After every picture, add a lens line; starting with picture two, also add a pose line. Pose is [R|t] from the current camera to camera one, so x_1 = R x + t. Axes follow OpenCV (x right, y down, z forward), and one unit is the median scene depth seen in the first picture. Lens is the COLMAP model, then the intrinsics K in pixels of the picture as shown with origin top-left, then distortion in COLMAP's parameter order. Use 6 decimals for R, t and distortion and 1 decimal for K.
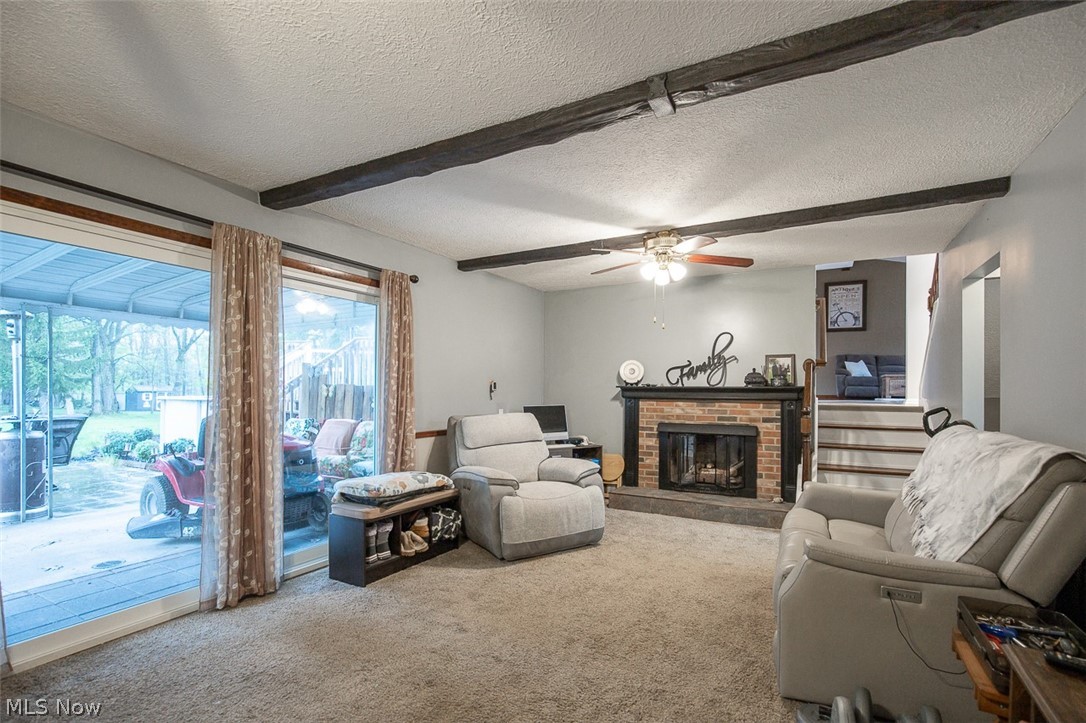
lens RADIAL K [[504.0, 0, 531.3], [0, 504.0, 387.9], [0, 0, 1]] dist [-0.013579, 0.003233]
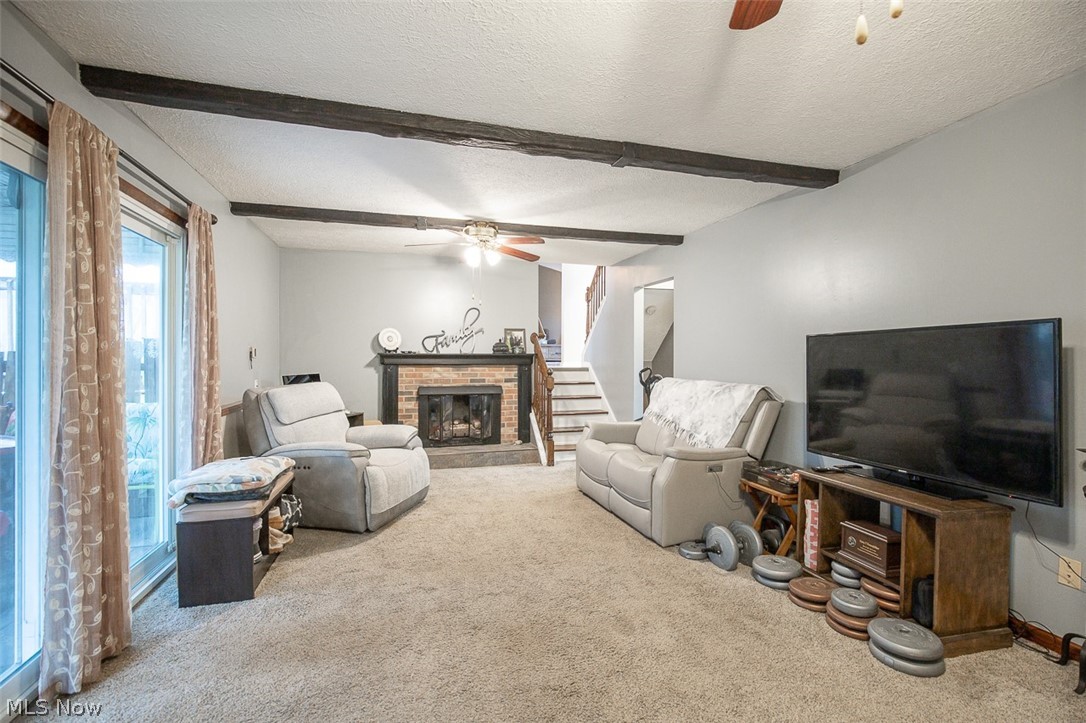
lens RADIAL K [[504.0, 0, 537.7], [0, 504.0, 360.3], [0, 0, 1]] dist [-0.013579, 0.003233]
pose [[0.701942, -0.008666, 0.712182, -0.382499], [-0.001425, 0.999907, 0.013572, -0.003688], [-0.712233, -0.010541, 0.701864, 0.062630]]
